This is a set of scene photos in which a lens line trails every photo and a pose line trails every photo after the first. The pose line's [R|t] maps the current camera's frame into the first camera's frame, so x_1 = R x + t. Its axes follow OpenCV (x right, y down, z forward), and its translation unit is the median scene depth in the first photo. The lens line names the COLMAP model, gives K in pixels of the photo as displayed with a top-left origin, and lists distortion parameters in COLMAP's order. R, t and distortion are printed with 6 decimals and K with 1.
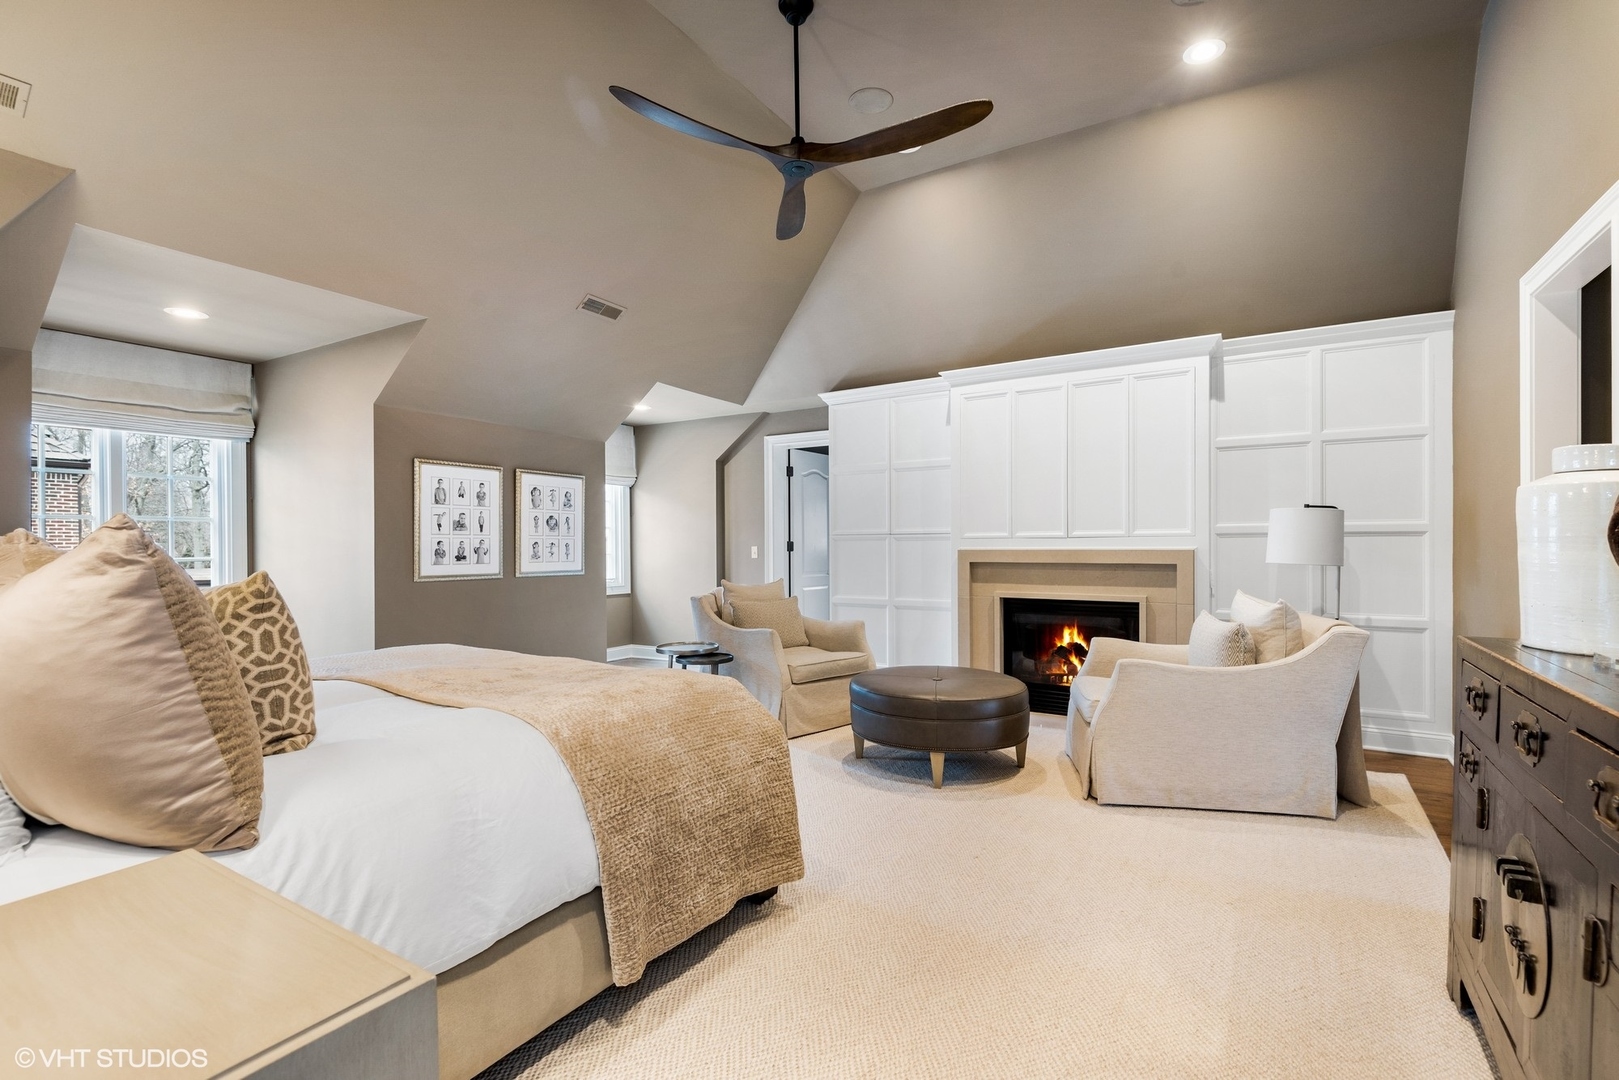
lens RADIAL K [[739.8, 0, 811.3], [0, 739.8, 542.8], [0, 0, 1]] dist [-0.001620, -0.000173]
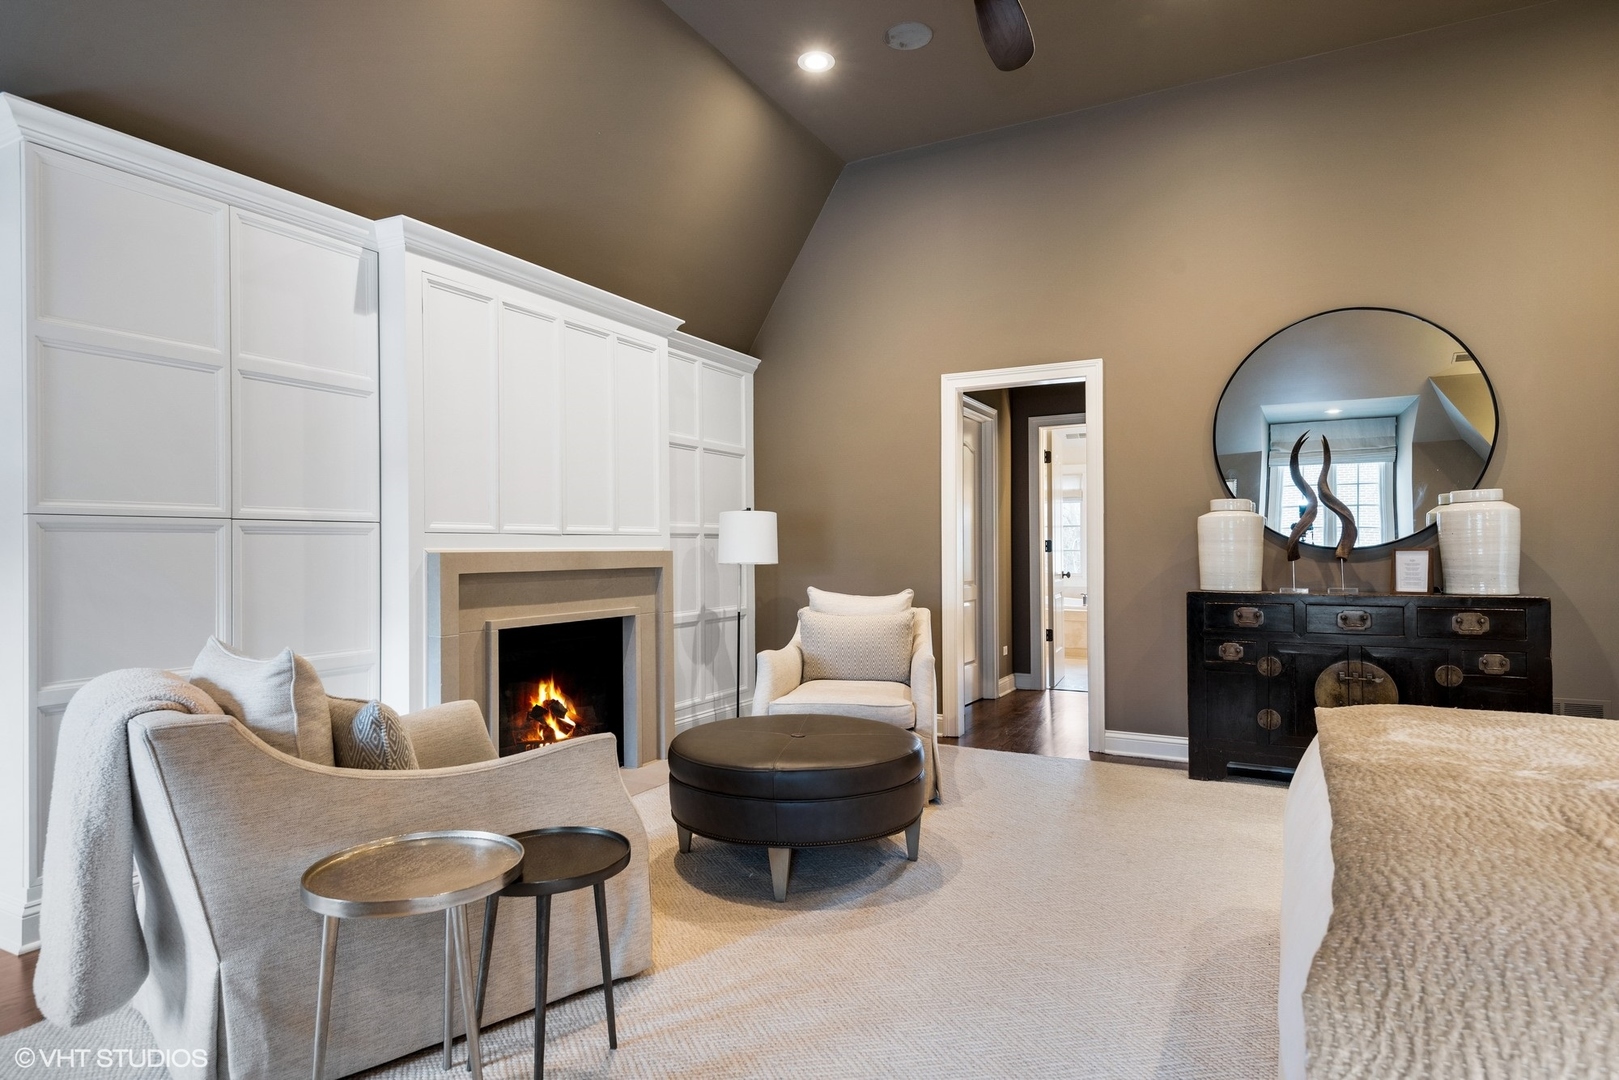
lens RADIAL K [[886.5, 0, 811.0], [0, 886.5, 548.2], [0, 0, 1]] dist [0.003279, 0.000283]
pose [[-0.070089, 0.002429, 0.997538, -0.504679], [-0.001391, 0.999996, -0.002533, 0.008009], [-0.997540, -0.001565, -0.070085, 0.798386]]
